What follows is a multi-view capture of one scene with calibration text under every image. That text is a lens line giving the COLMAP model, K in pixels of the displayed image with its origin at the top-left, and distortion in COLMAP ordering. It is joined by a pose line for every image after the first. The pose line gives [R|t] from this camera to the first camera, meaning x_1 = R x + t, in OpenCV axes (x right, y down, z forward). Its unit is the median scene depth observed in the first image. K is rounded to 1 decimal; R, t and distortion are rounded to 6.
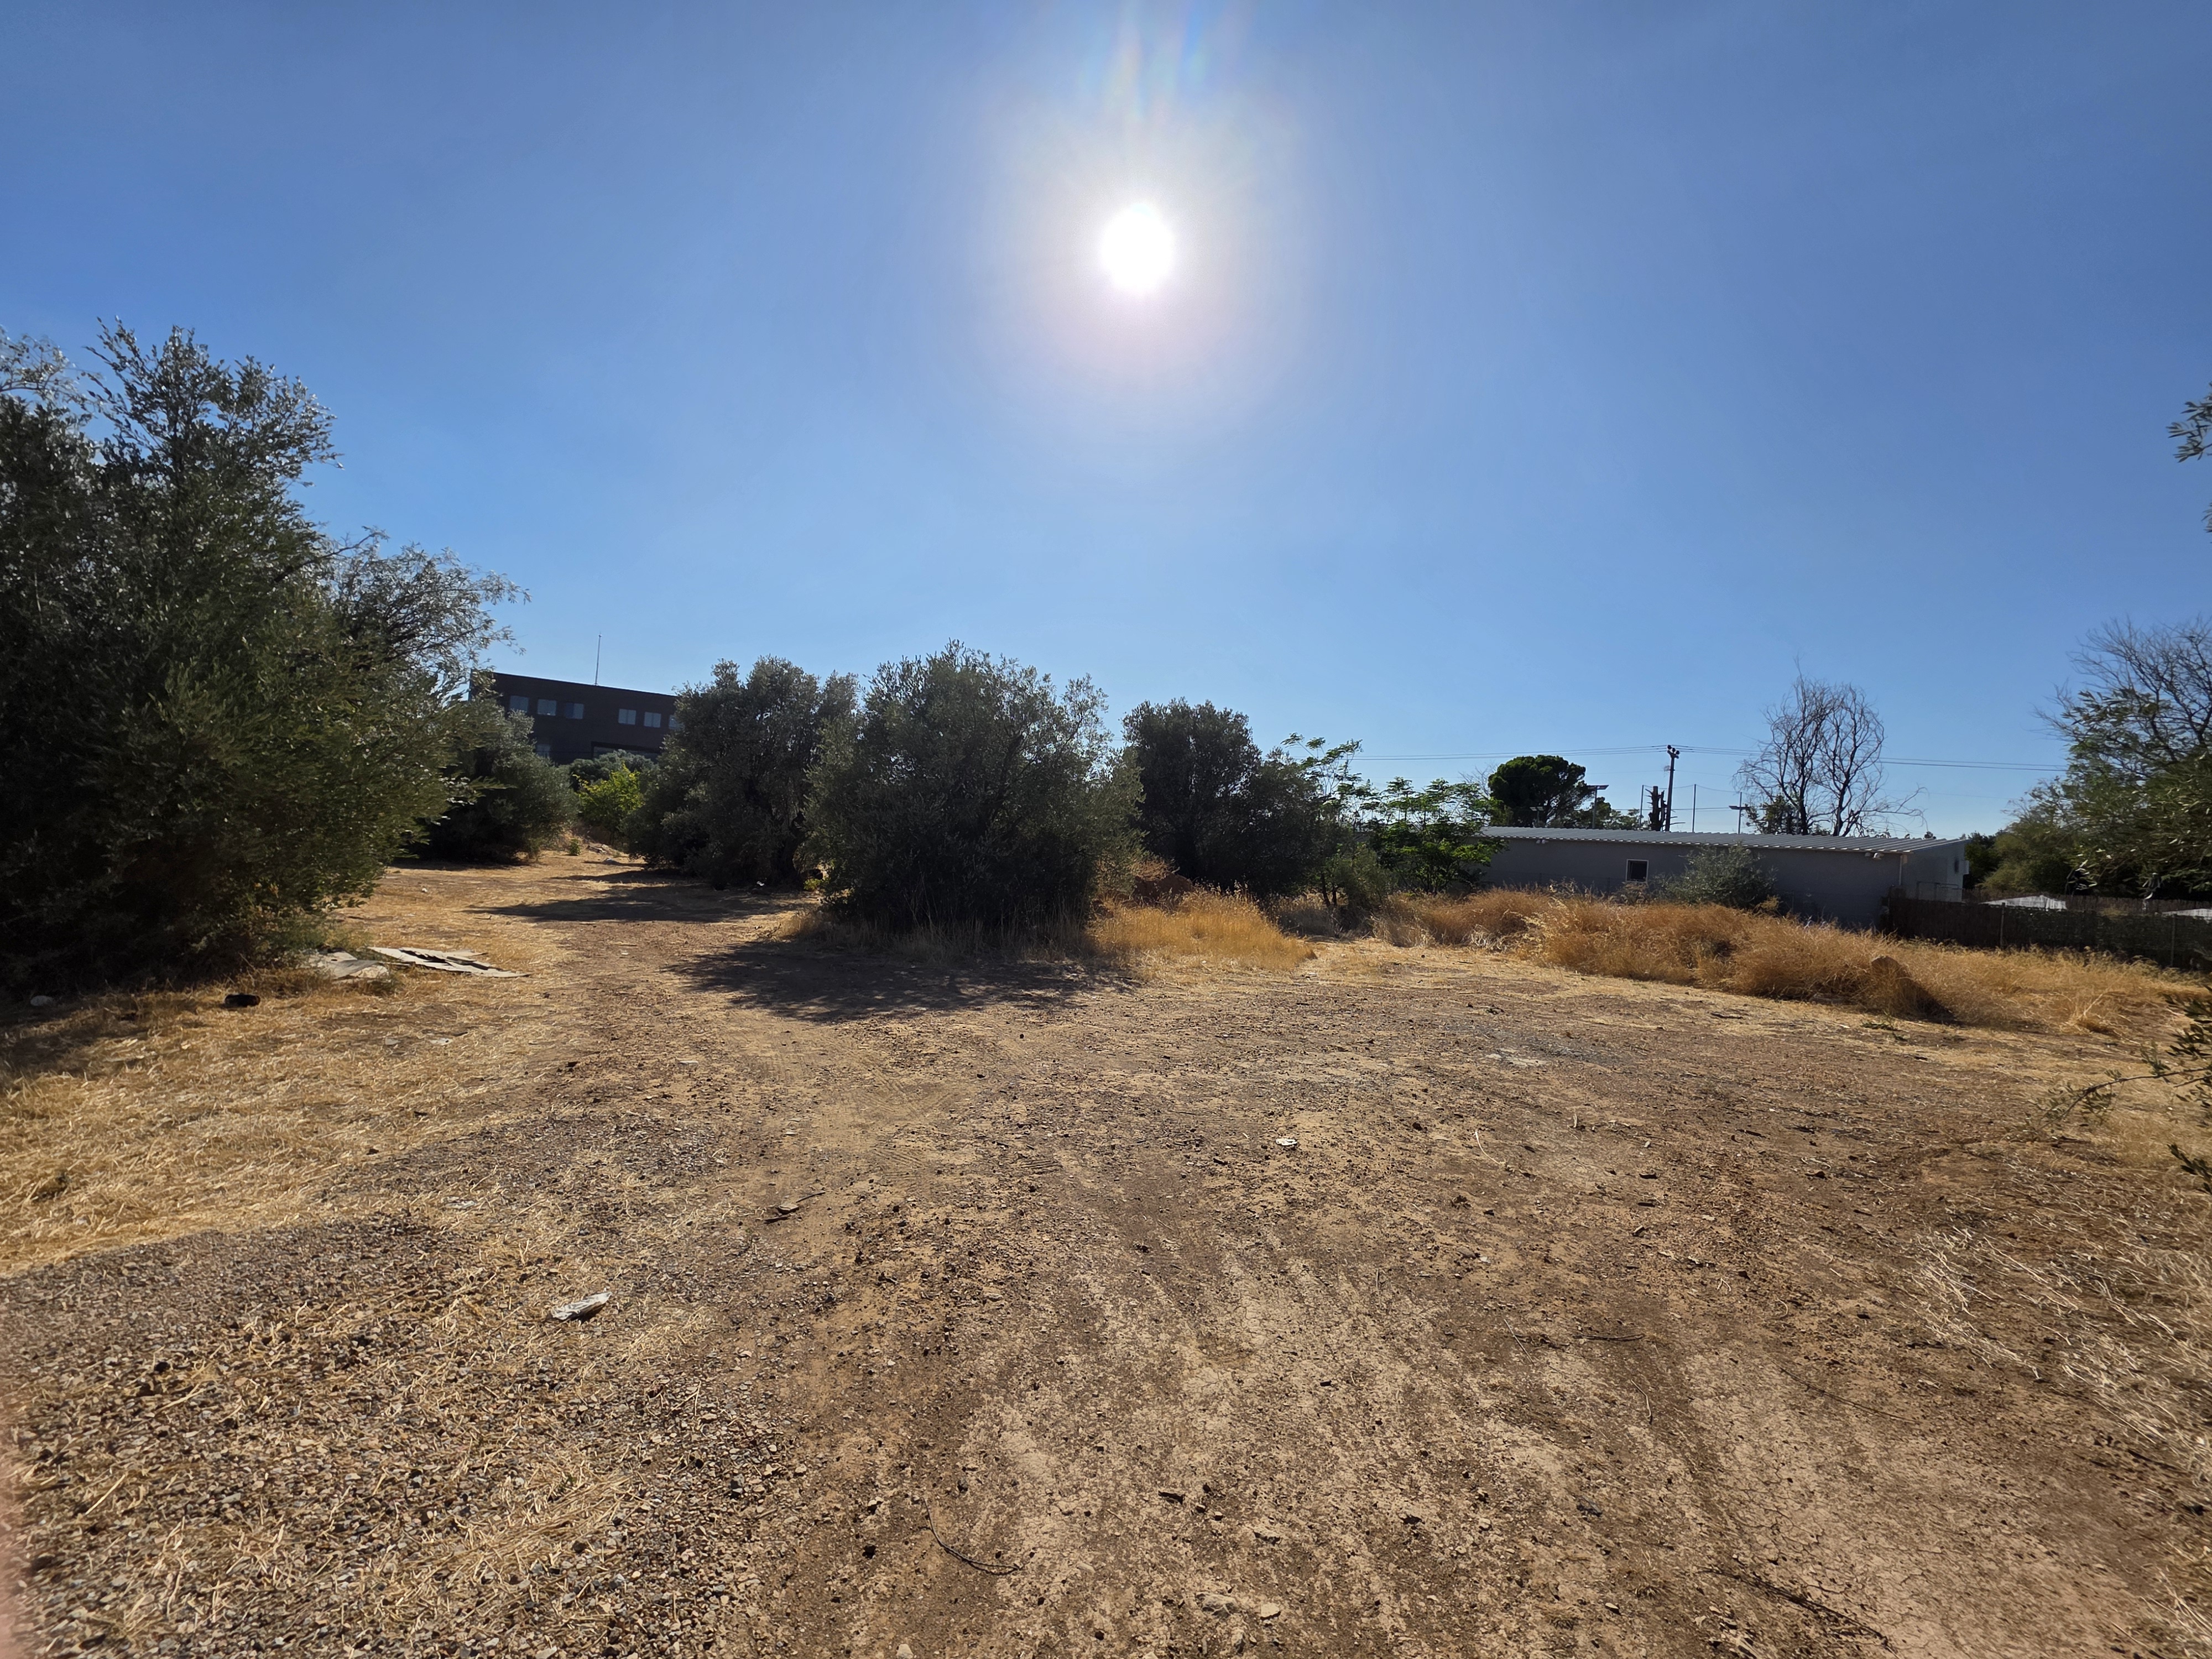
lens RADIAL K [[882.7, 0, 1108.9], [0, 882.7, 830.1], [0, 0, 1]] dist [0.001868, 0.000127]
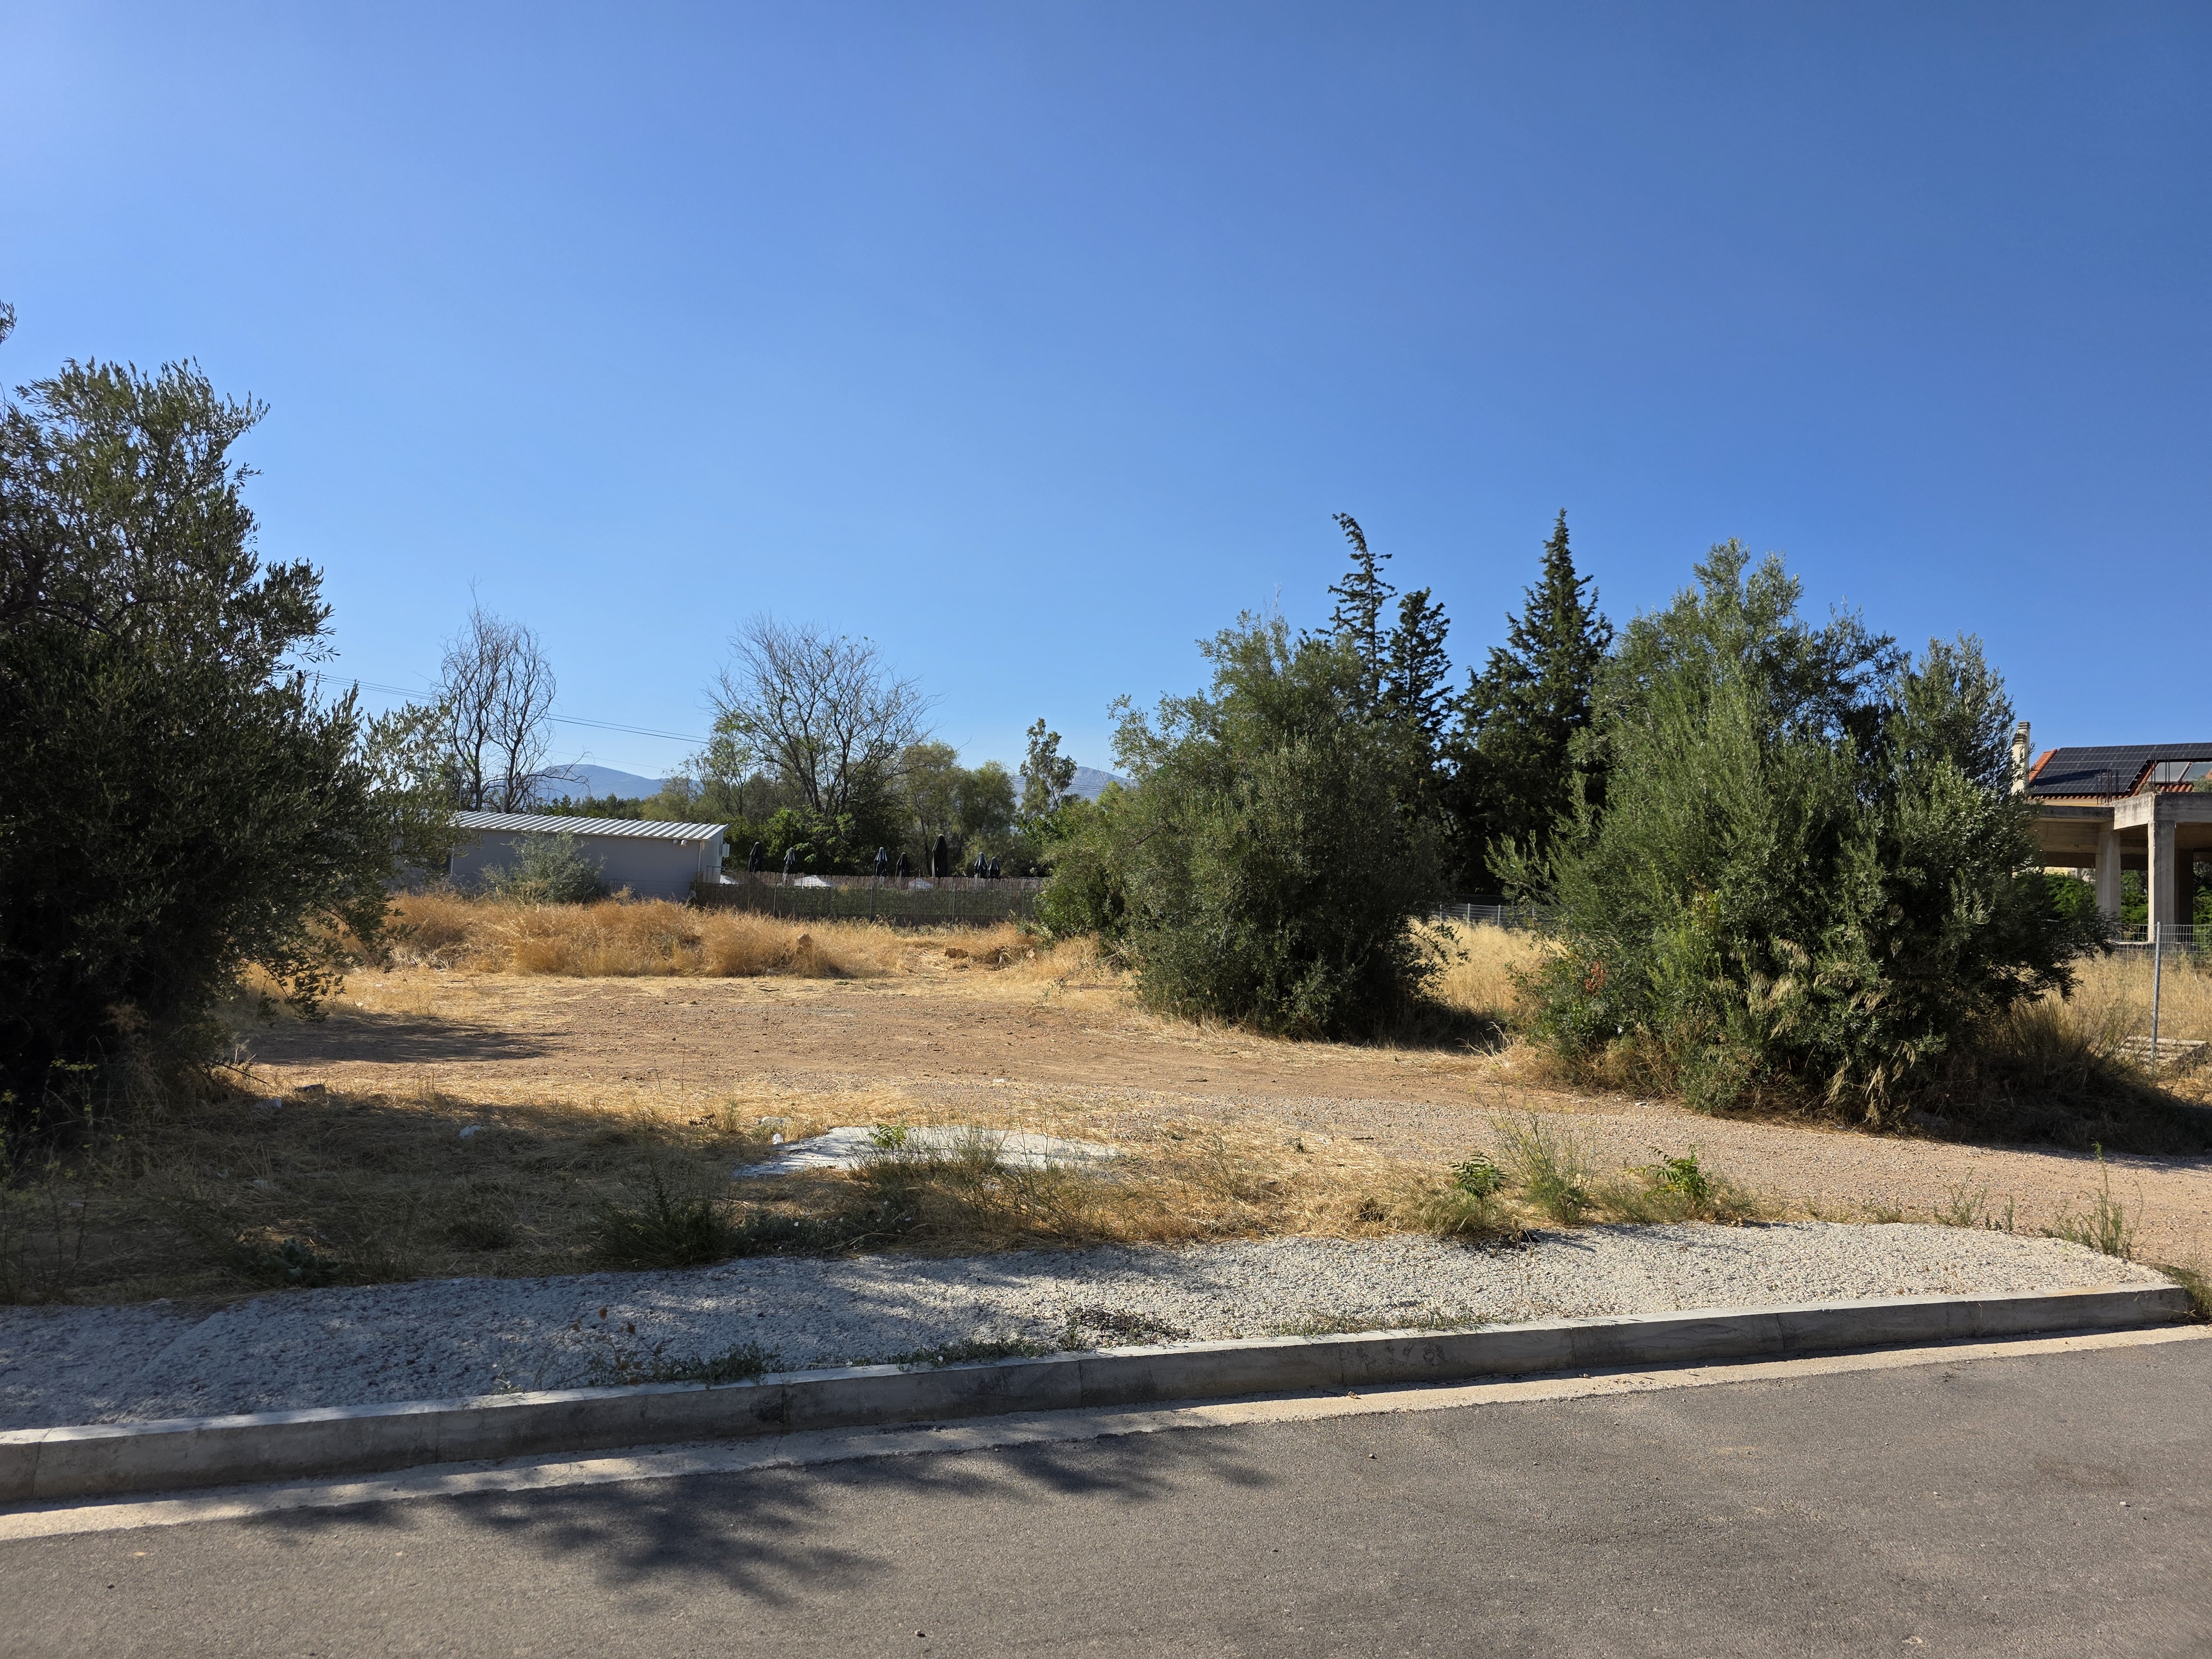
lens RADIAL K [[1487.6, 0, 1106.0], [0, 1487.6, 829.5], [0, 0, 1]] dist [-0.115999, -0.000587]
pose [[0.371248, -0.013744, 0.928432, -0.593122], [-0.029229, 0.999222, 0.026480, -0.049103], [-0.928074, -0.036968, 0.370557, -0.119784]]
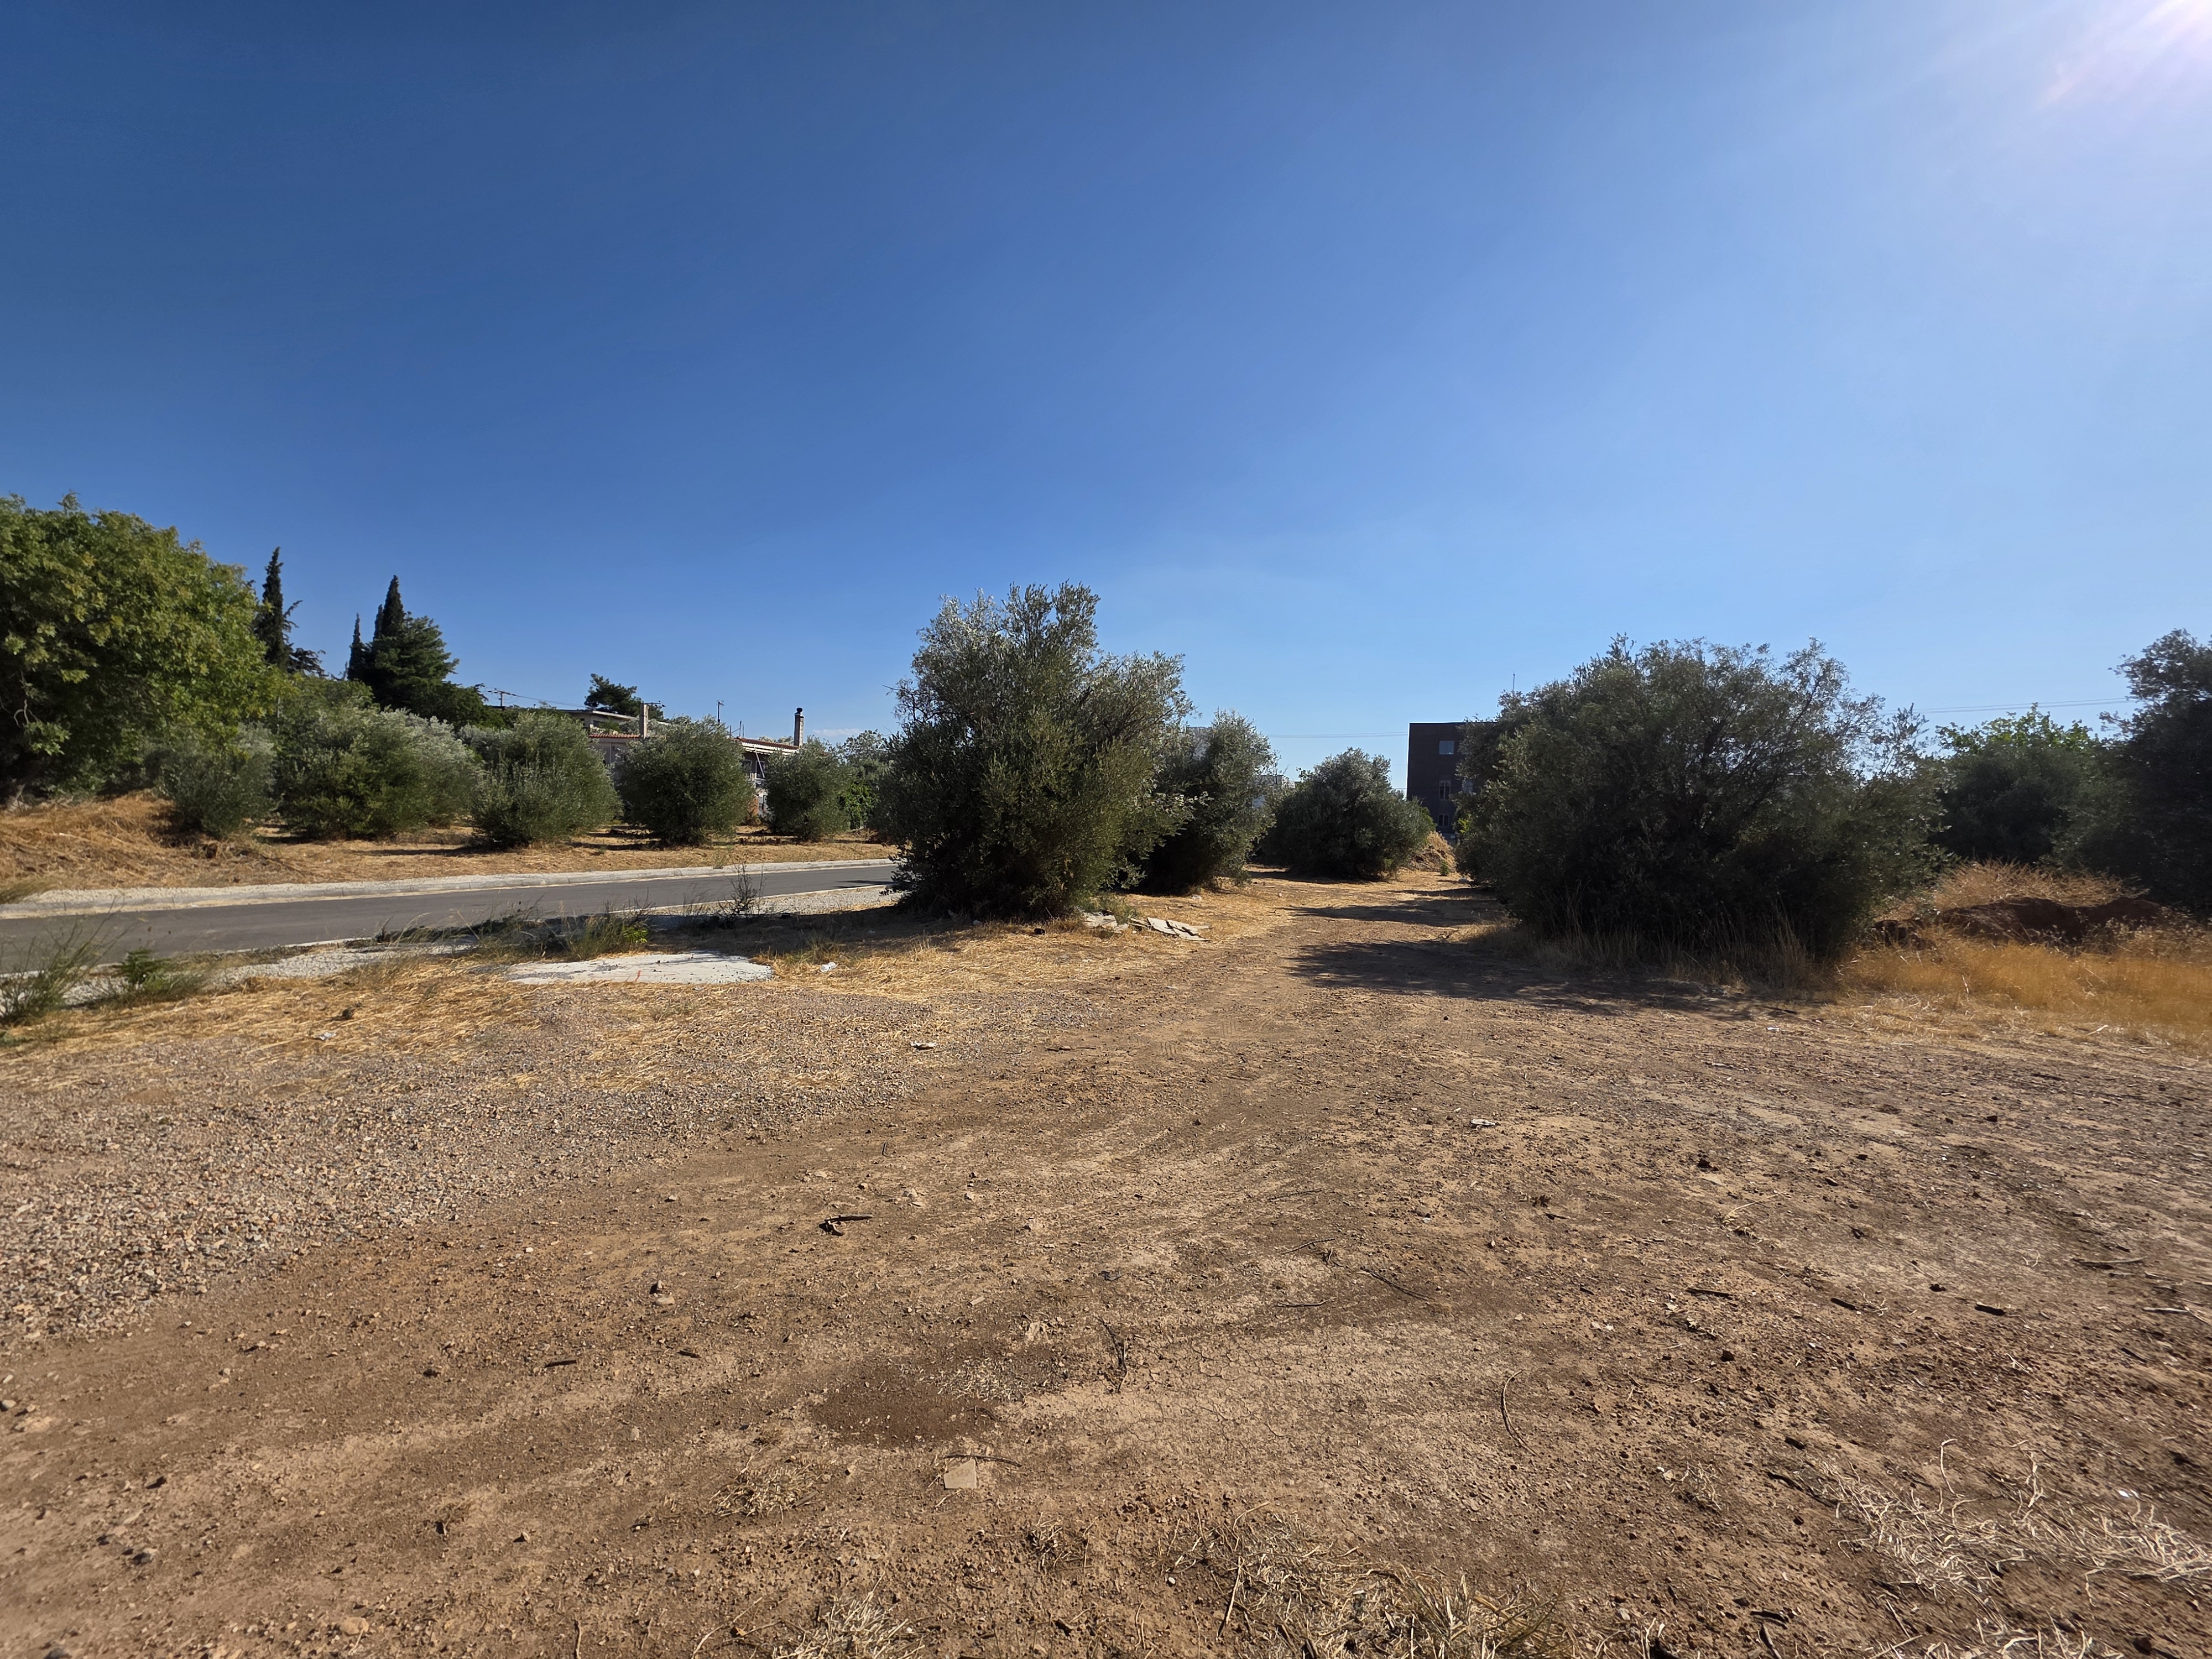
lens RADIAL K [[882.7, 0, 1108.9], [0, 882.7, 830.1], [0, 0, 1]] dist [0.001868, 0.000127]
pose [[0.547863, -0.039769, -0.835622, 0.793748], [0.012977, 0.999153, -0.039043, 0.061994], [0.836467, 0.010546, 0.547916, 0.114307]]
